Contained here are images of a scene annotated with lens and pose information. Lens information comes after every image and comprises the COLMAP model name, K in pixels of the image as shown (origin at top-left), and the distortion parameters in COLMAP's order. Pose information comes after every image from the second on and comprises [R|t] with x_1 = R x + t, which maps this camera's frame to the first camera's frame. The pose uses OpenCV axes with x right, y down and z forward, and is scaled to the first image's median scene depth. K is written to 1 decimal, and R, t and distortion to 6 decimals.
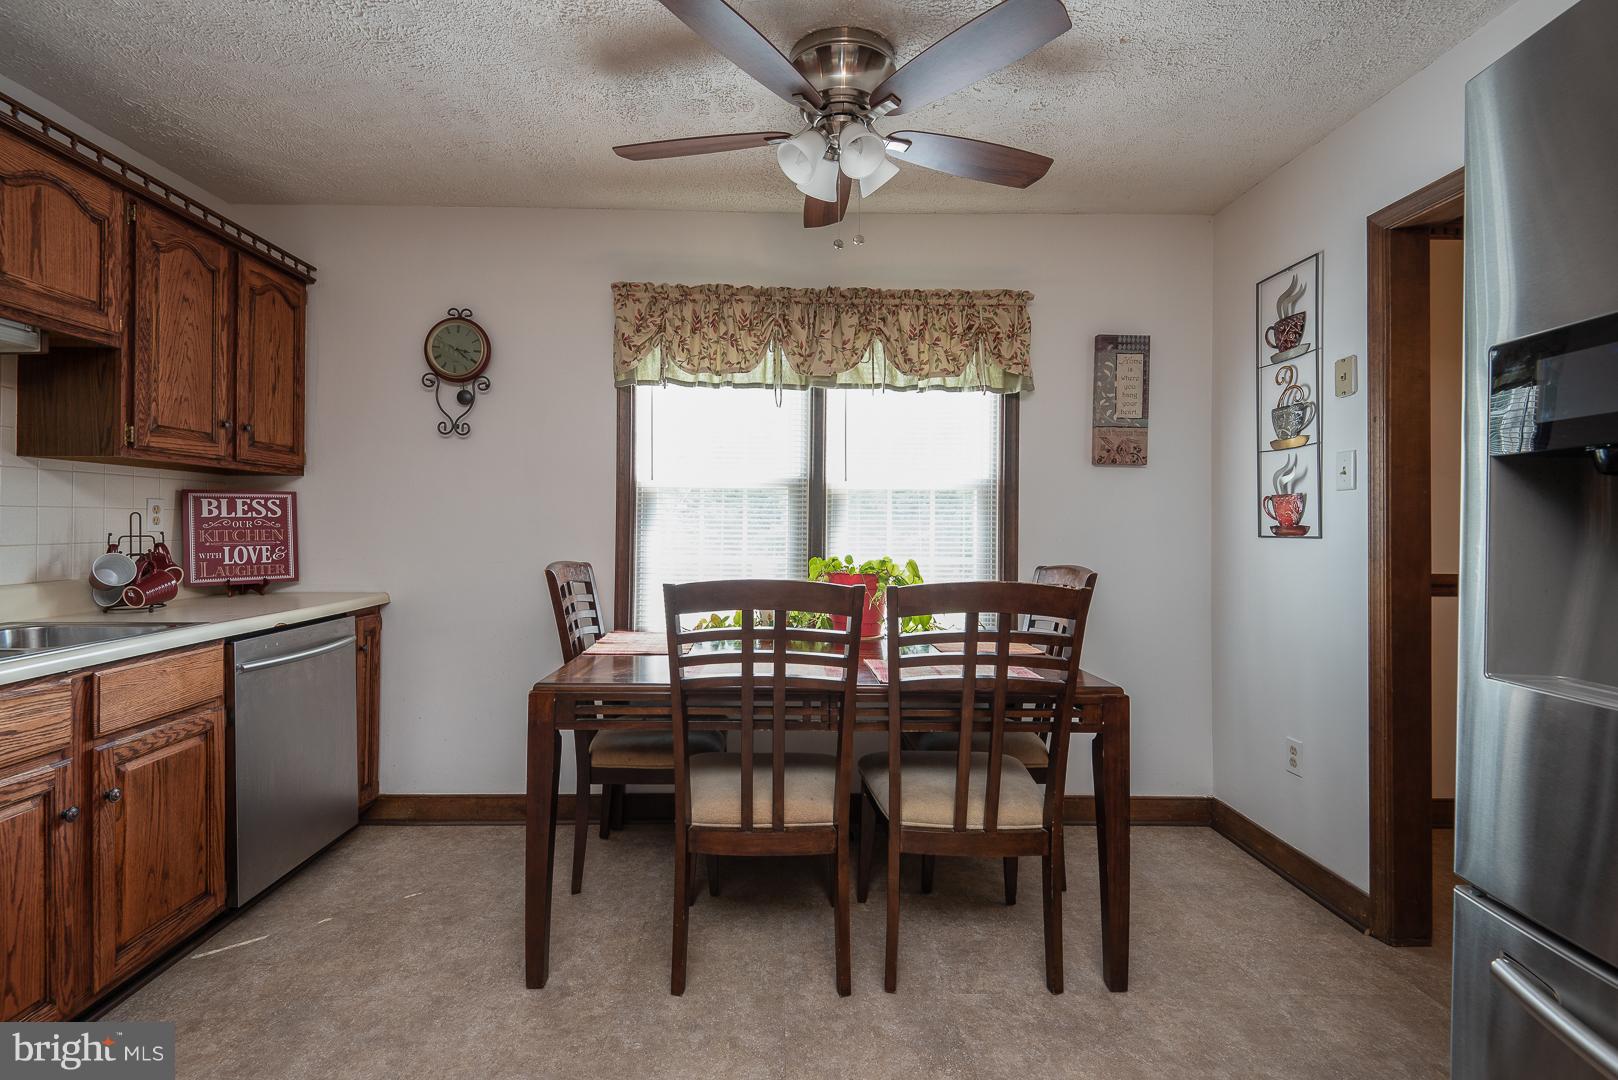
lens RADIAL K [[768.4, 0, 791.4], [0, 768.4, 526.8], [0, 0, 1]] dist [0.014961, -0.001177]
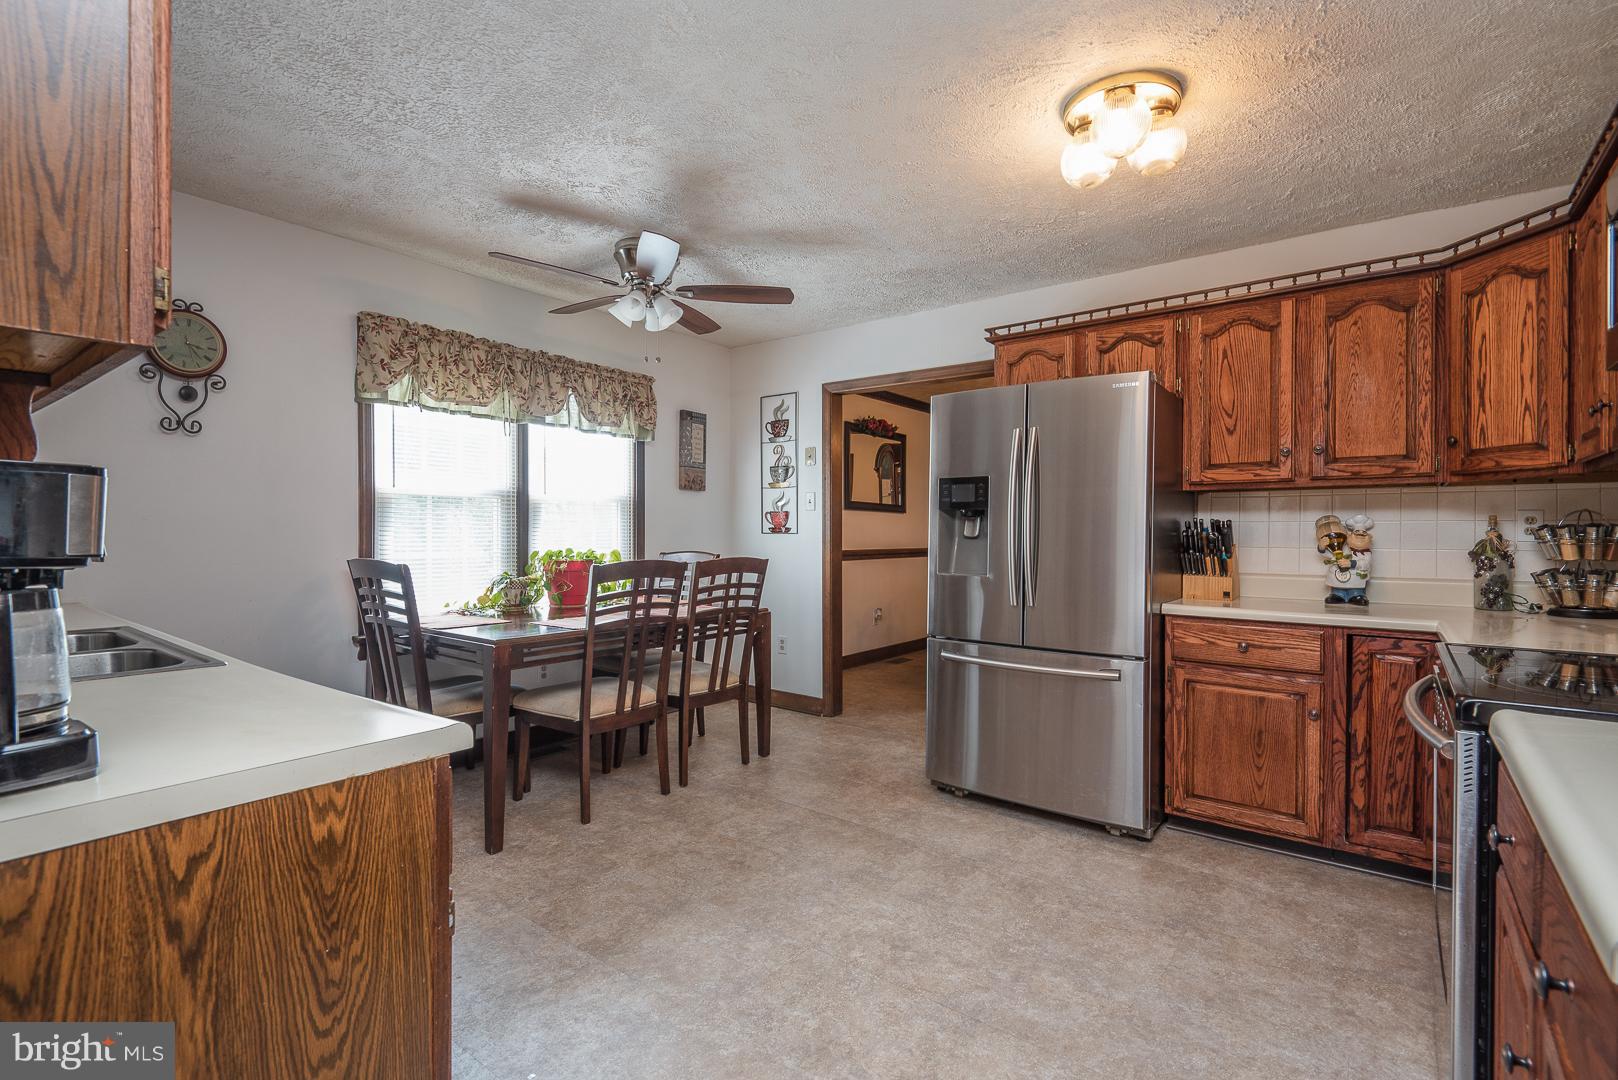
lens RADIAL K [[752.2, 0, 805.9], [0, 752.2, 542.1], [0, 0, 1]] dist [-0.001582, -0.000976]
pose [[0.618454, -0.012983, 0.785714, -0.717125], [-0.006916, 0.999735, 0.021964, -0.006140], [-0.785790, -0.019018, 0.618200, -0.198832]]
